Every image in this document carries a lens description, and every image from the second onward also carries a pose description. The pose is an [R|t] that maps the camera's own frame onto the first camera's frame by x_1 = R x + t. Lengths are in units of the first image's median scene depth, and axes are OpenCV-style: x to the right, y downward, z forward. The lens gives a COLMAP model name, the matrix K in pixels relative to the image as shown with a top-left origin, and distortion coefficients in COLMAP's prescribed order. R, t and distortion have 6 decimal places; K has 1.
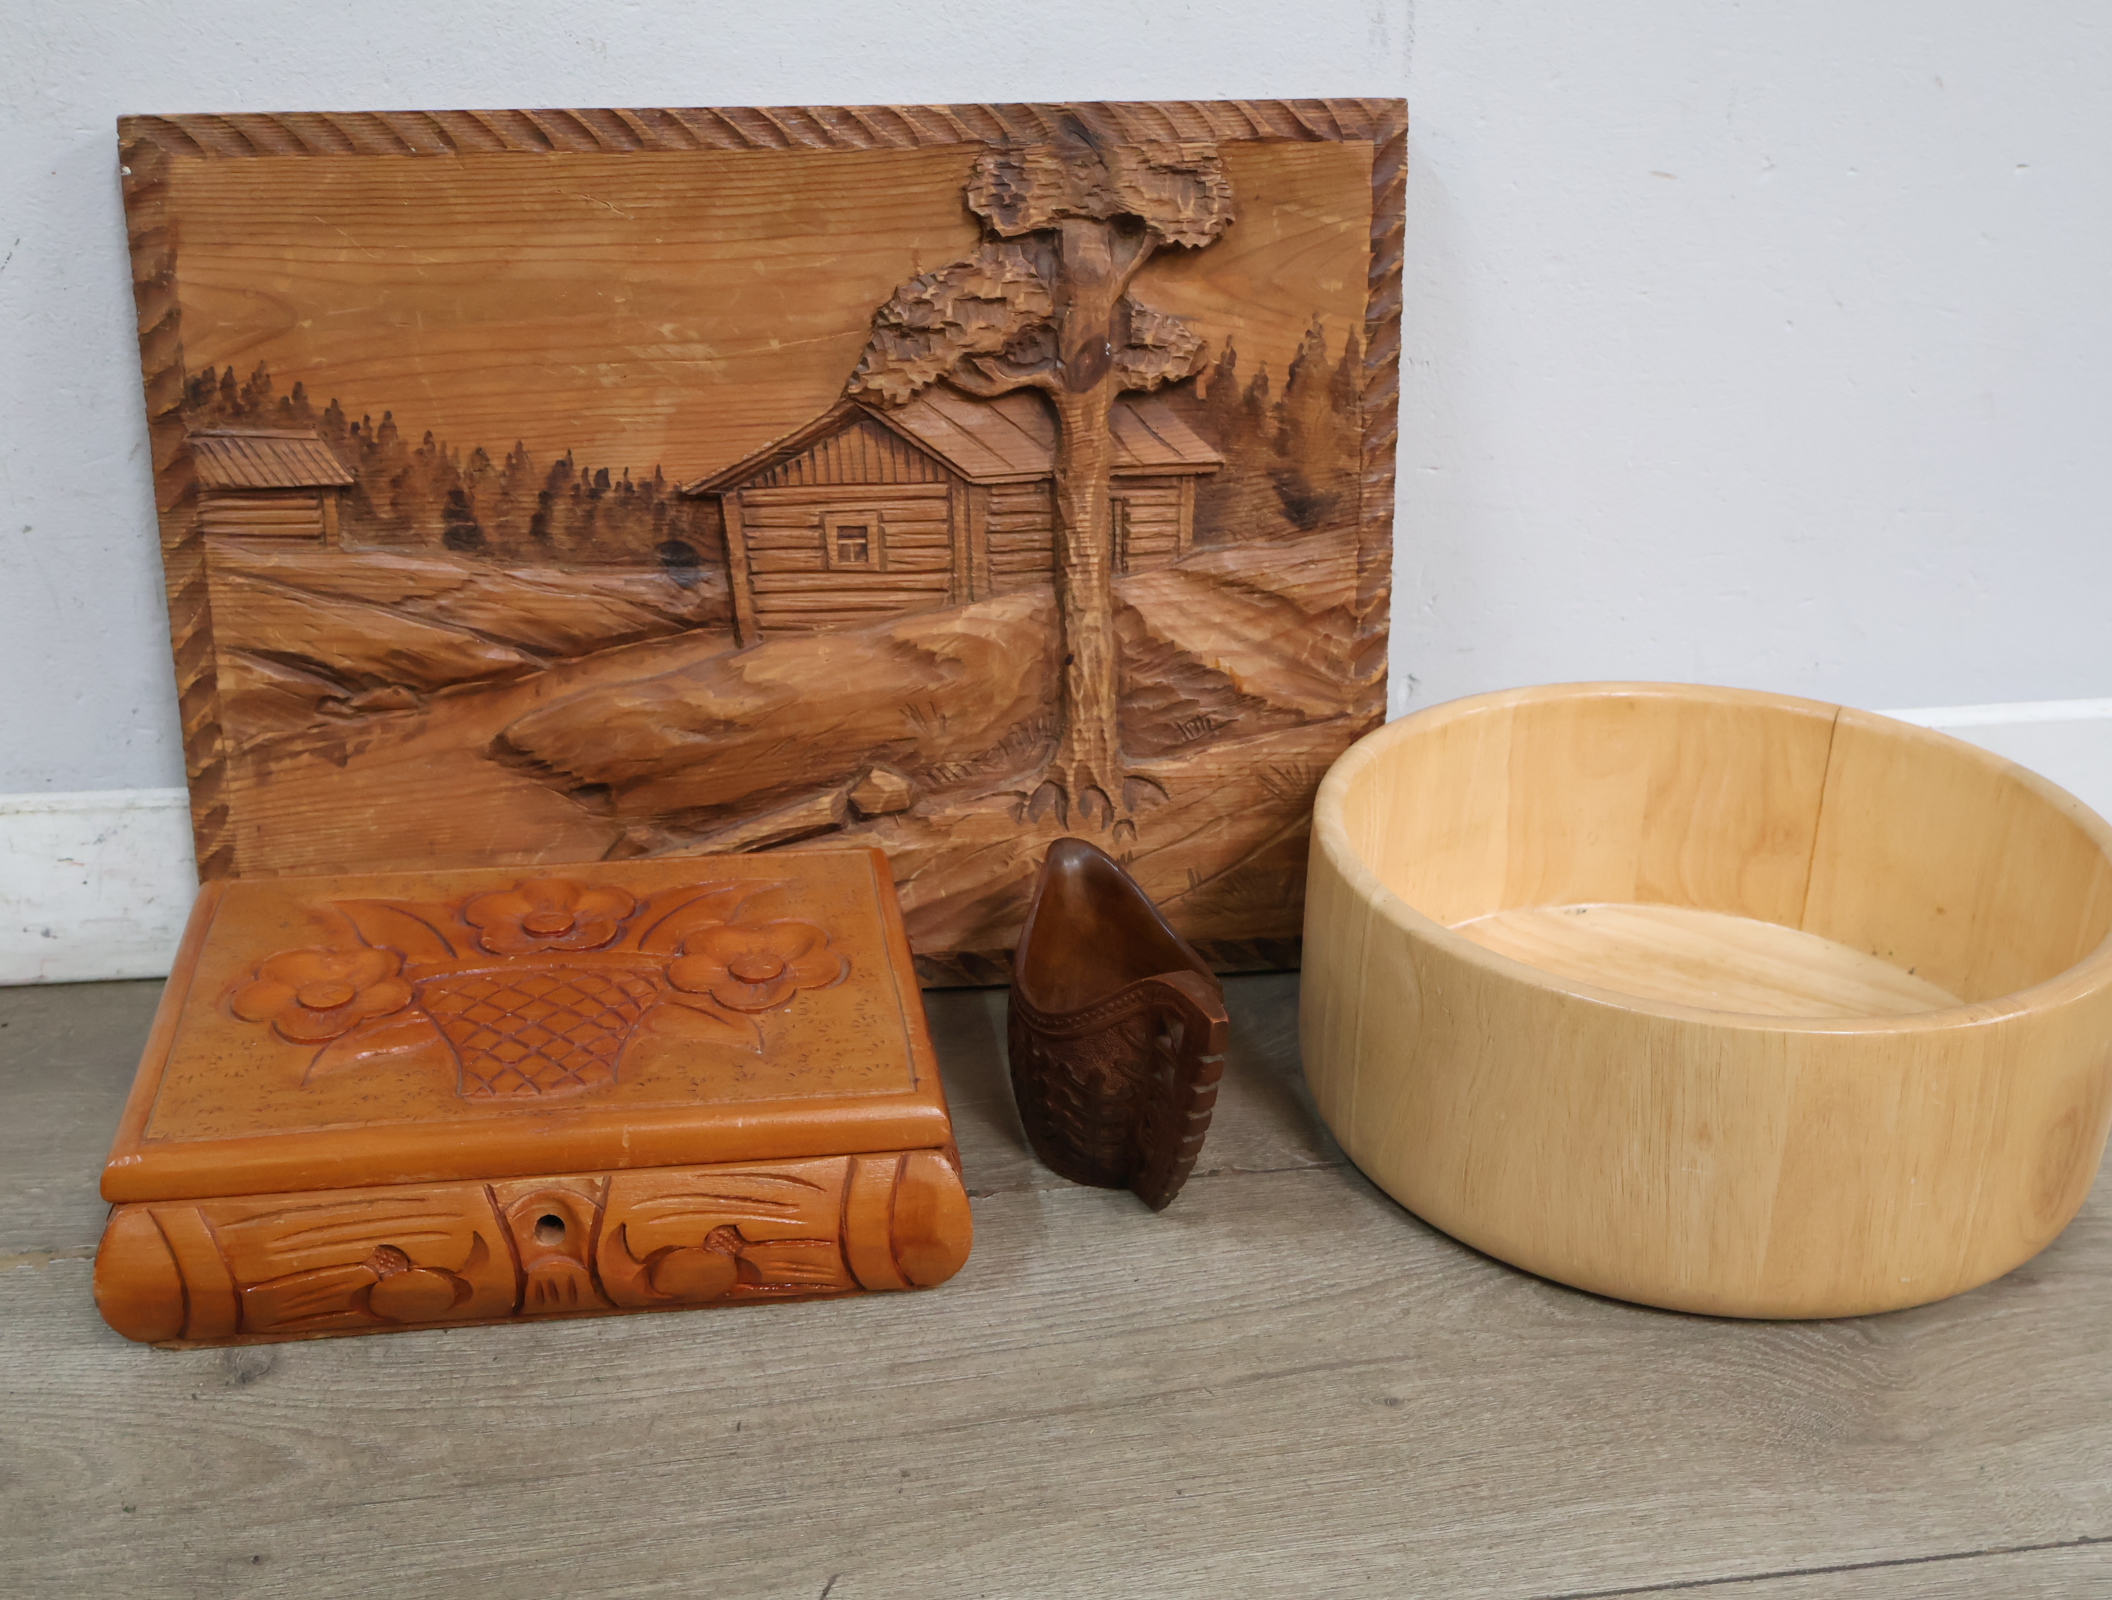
lens RADIAL K [[2396.6, 0, 1027.2], [0, 2396.6, 801.0], [0, 0, 1]] dist [0.009858, 0.000000]
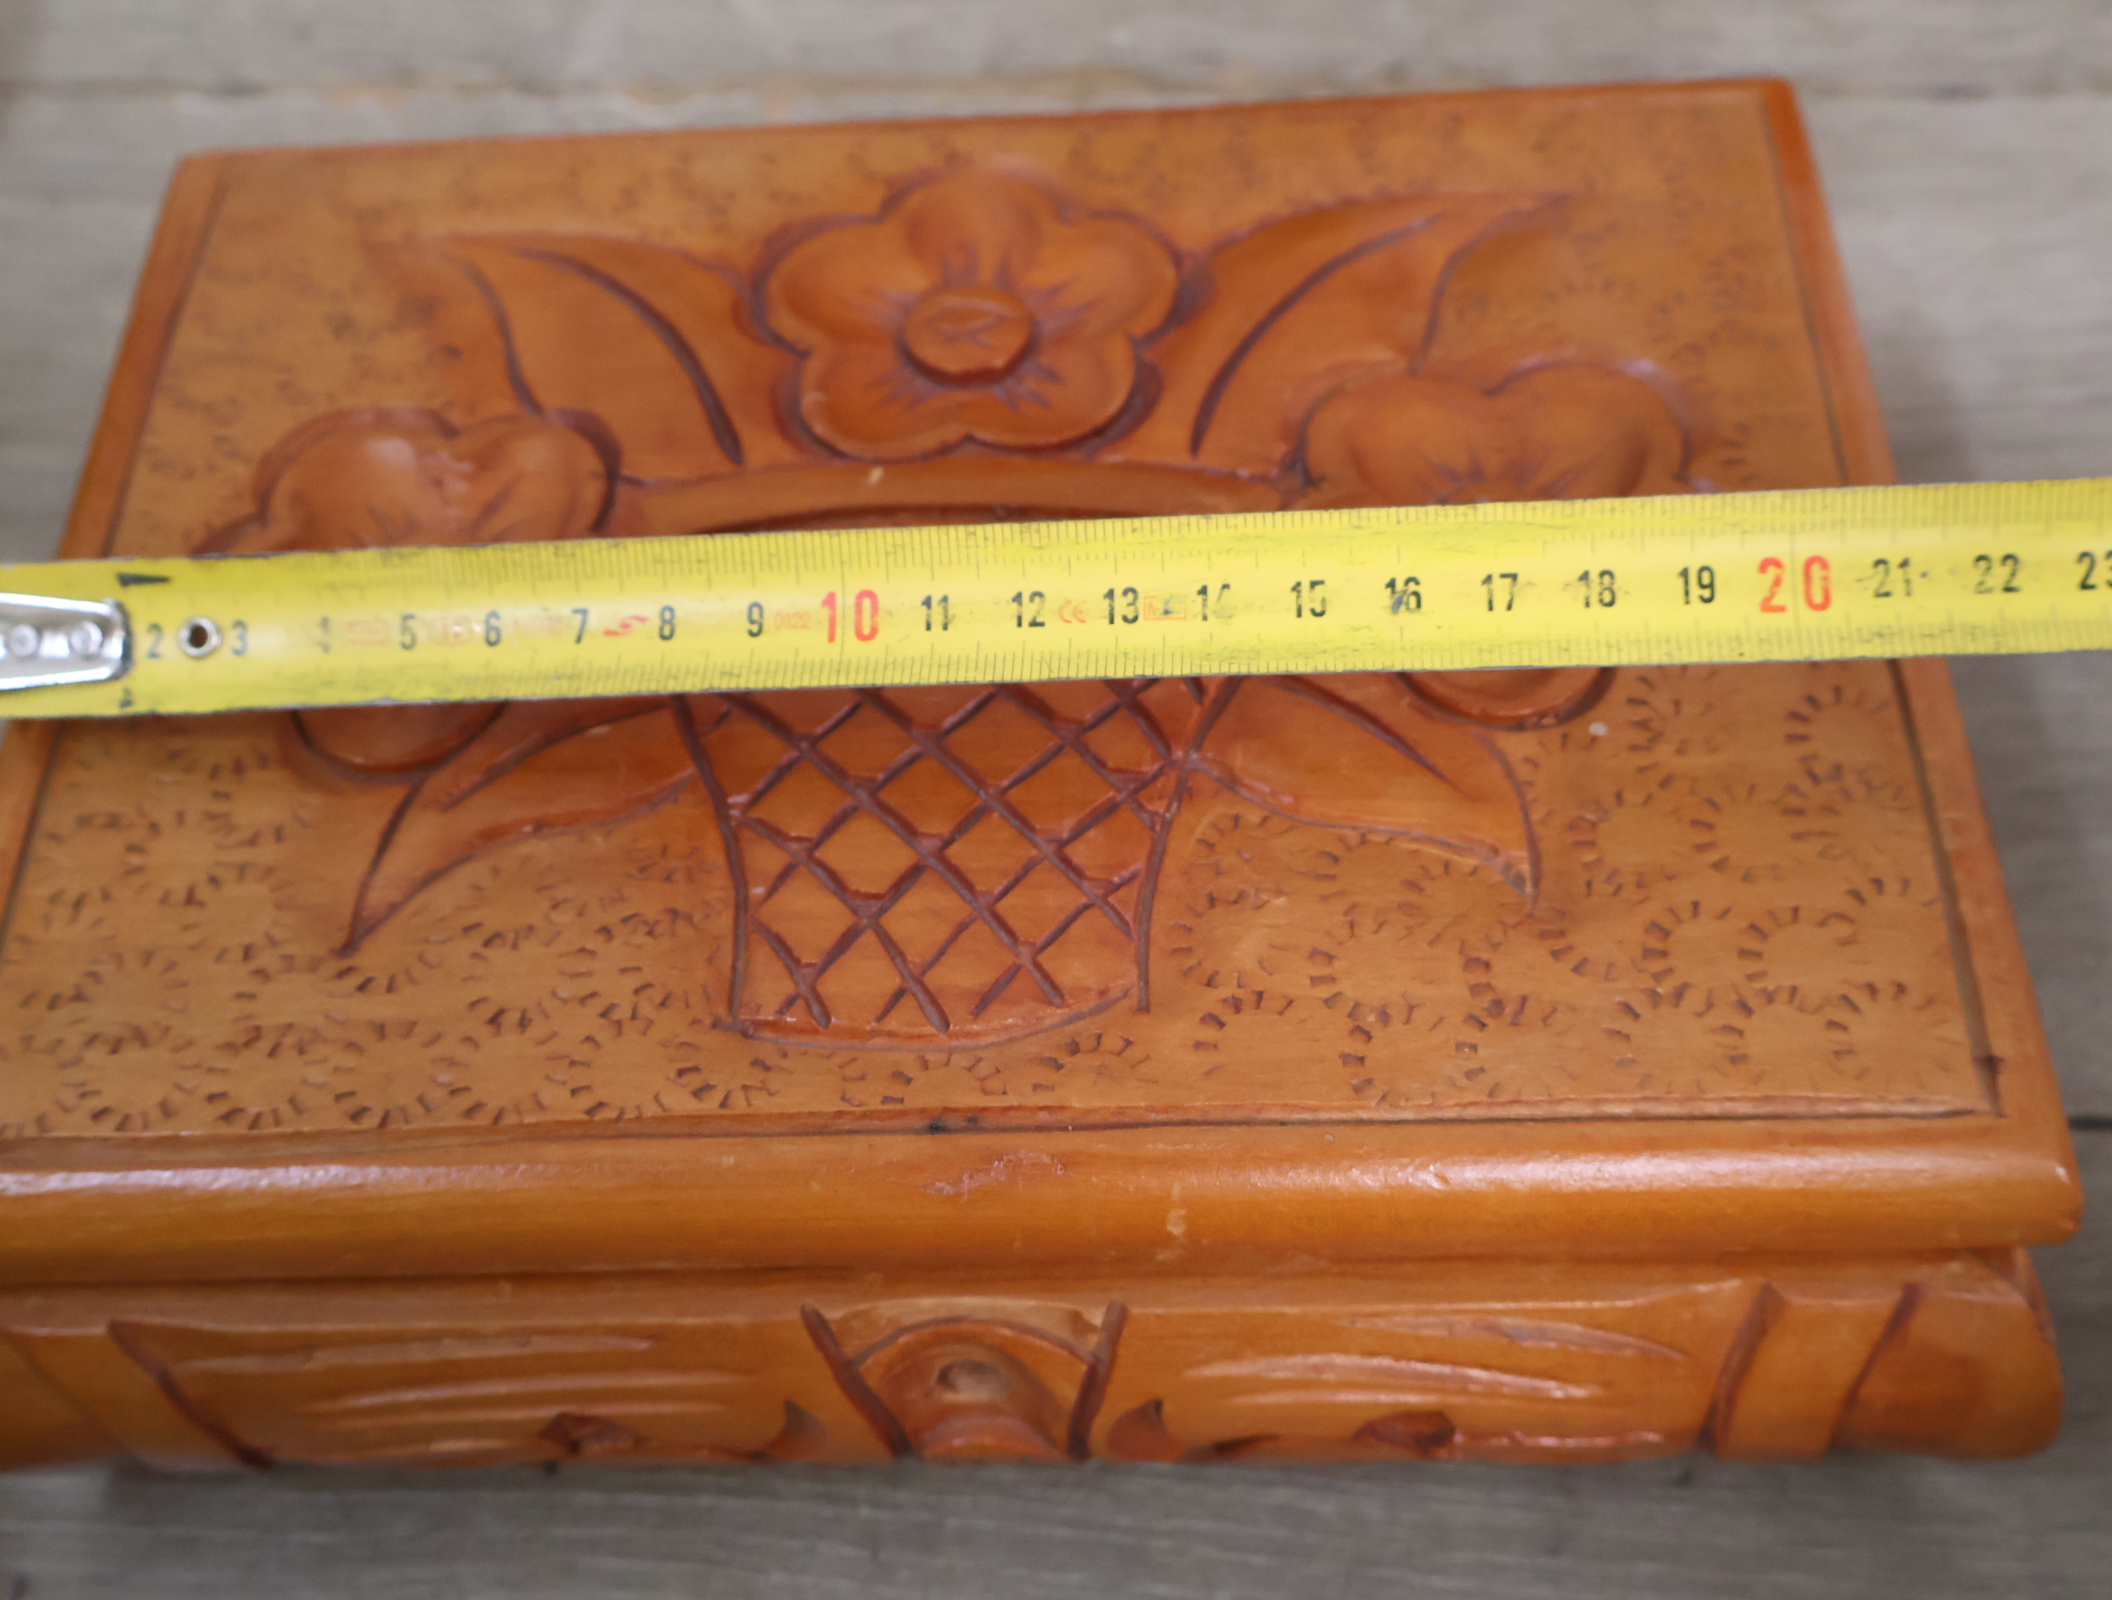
lens RADIAL K [[2396.6, 0, 1044.5], [0, 2396.6, 801.7], [0, 0, 1]] dist [0.009858, 0.000000]
pose [[0.984001, 0.082383, -0.157972, -0.112713], [0.009671, 0.860666, 0.509078, -0.083760], [0.177901, -0.502461, 0.846100, 0.601930]]
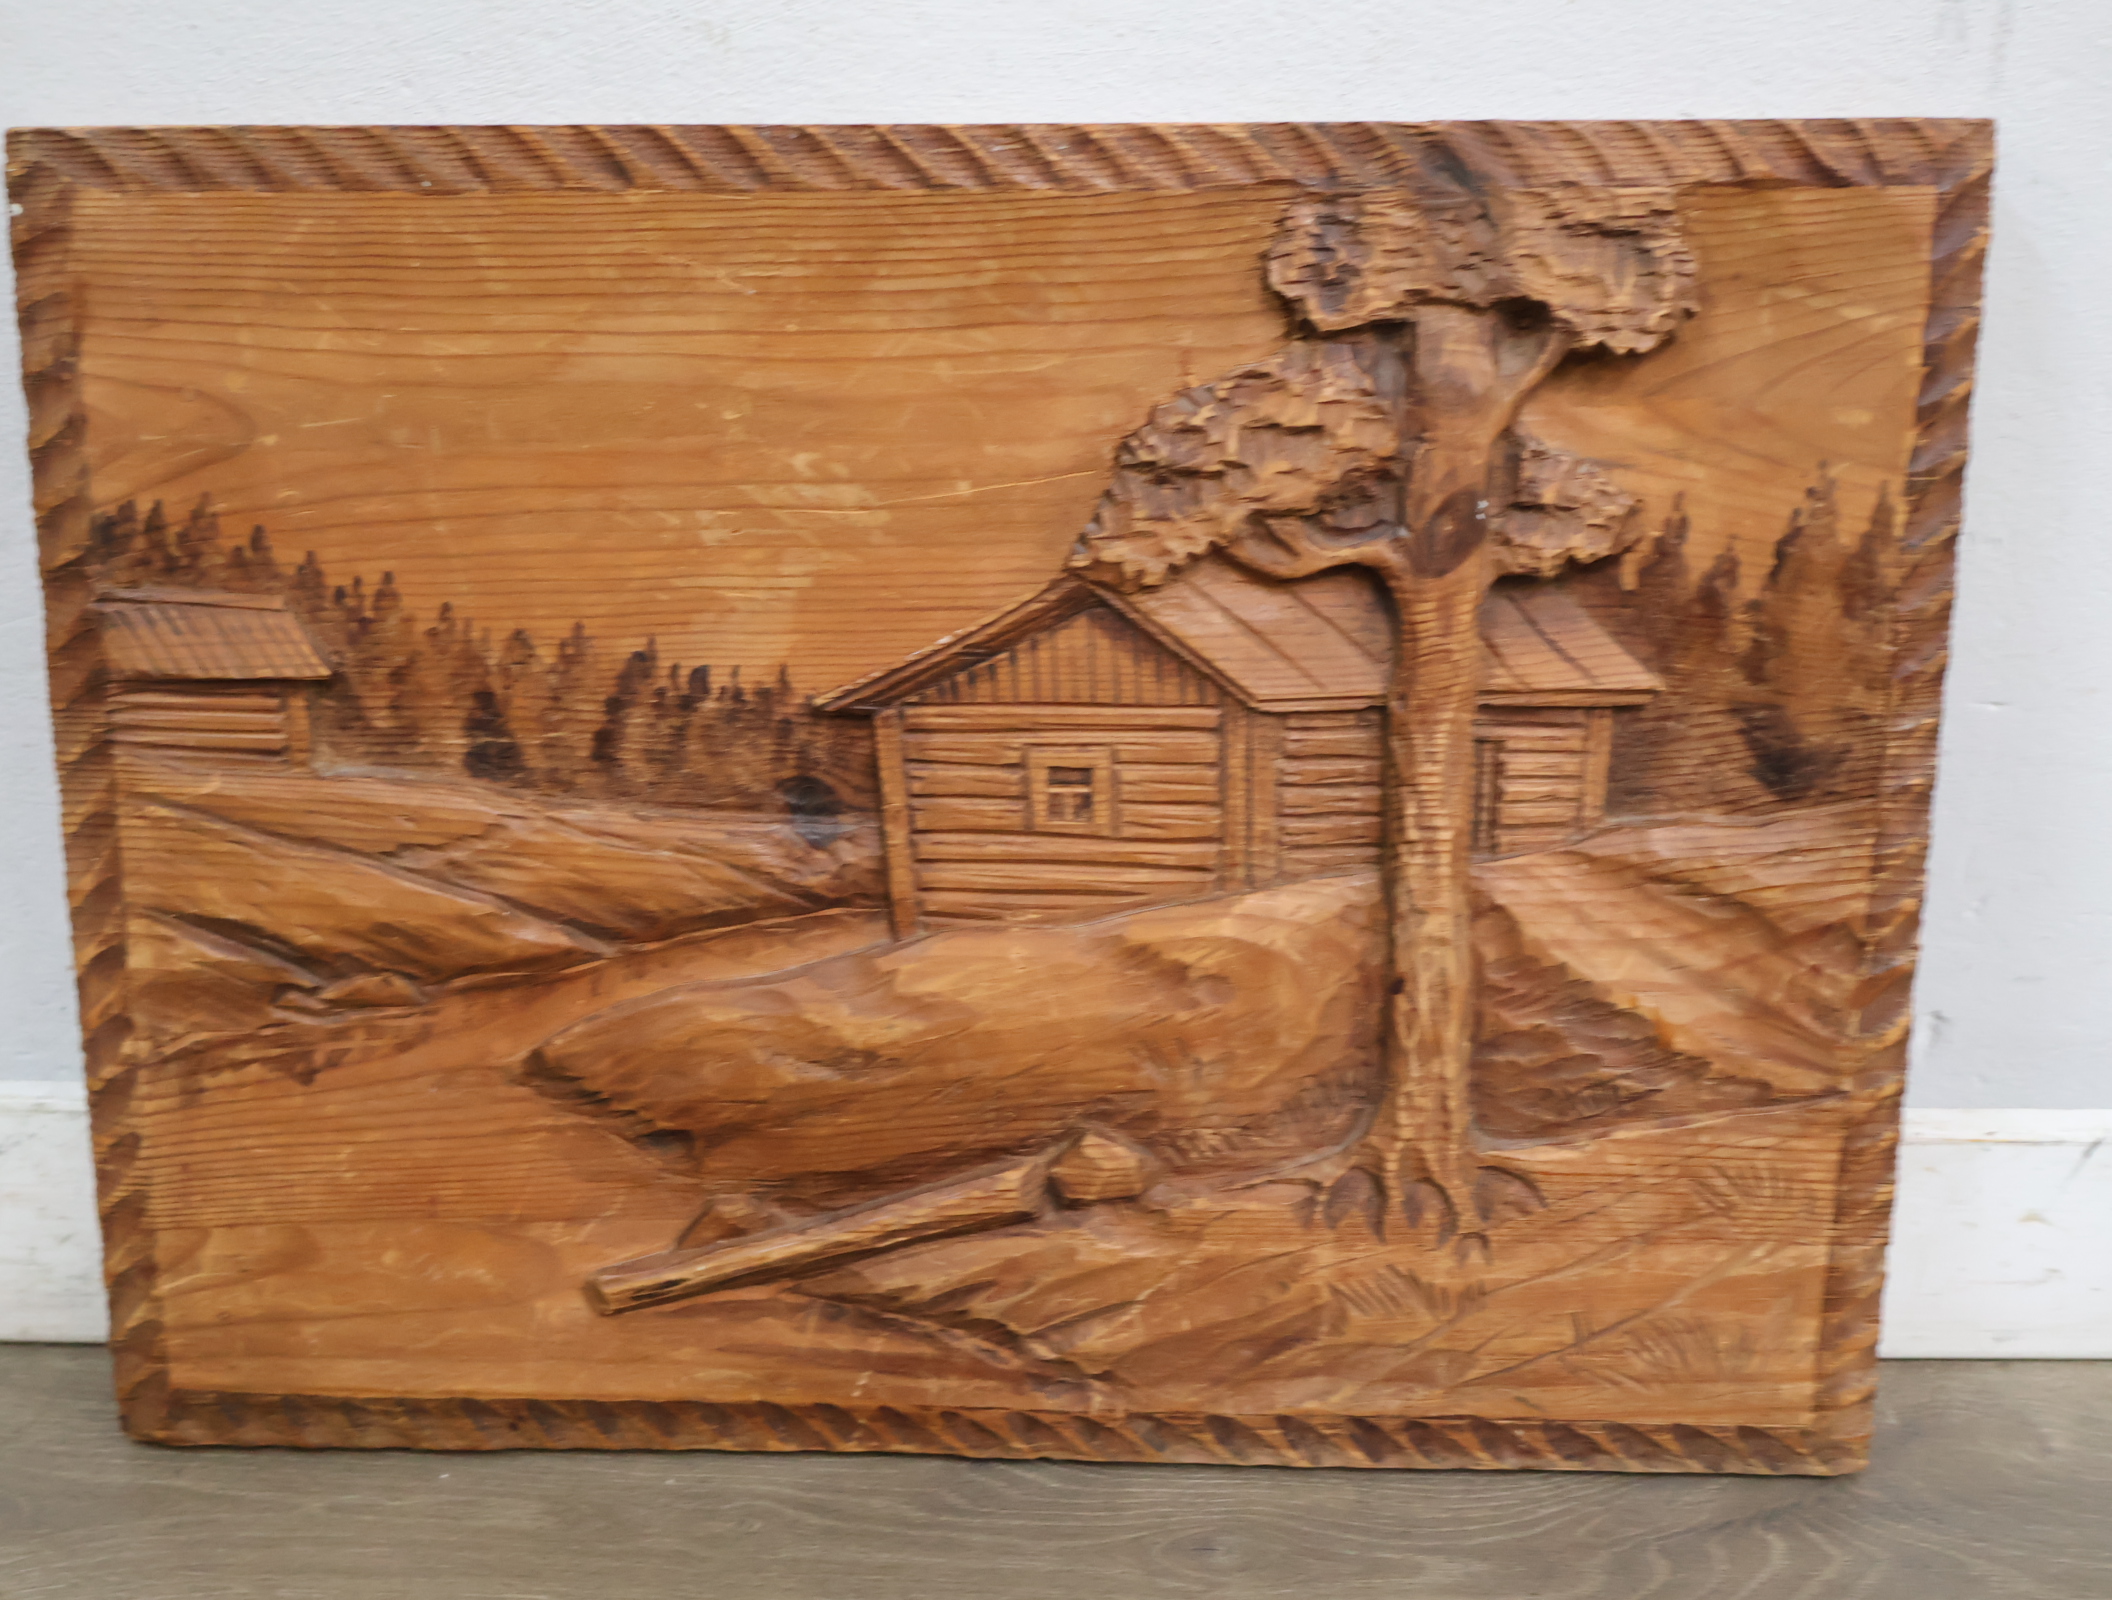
lens RADIAL K [[2396.6, 0, 1014.8], [0, 2396.6, 826.7], [0, 0, 1]] dist [0.009858, 0.000000]
pose [[0.983887, 0.051749, -0.171140, 0.025601], [-0.058478, 0.997692, -0.034509, -0.077165], [0.168959, 0.043961, 0.984642, 0.365119]]
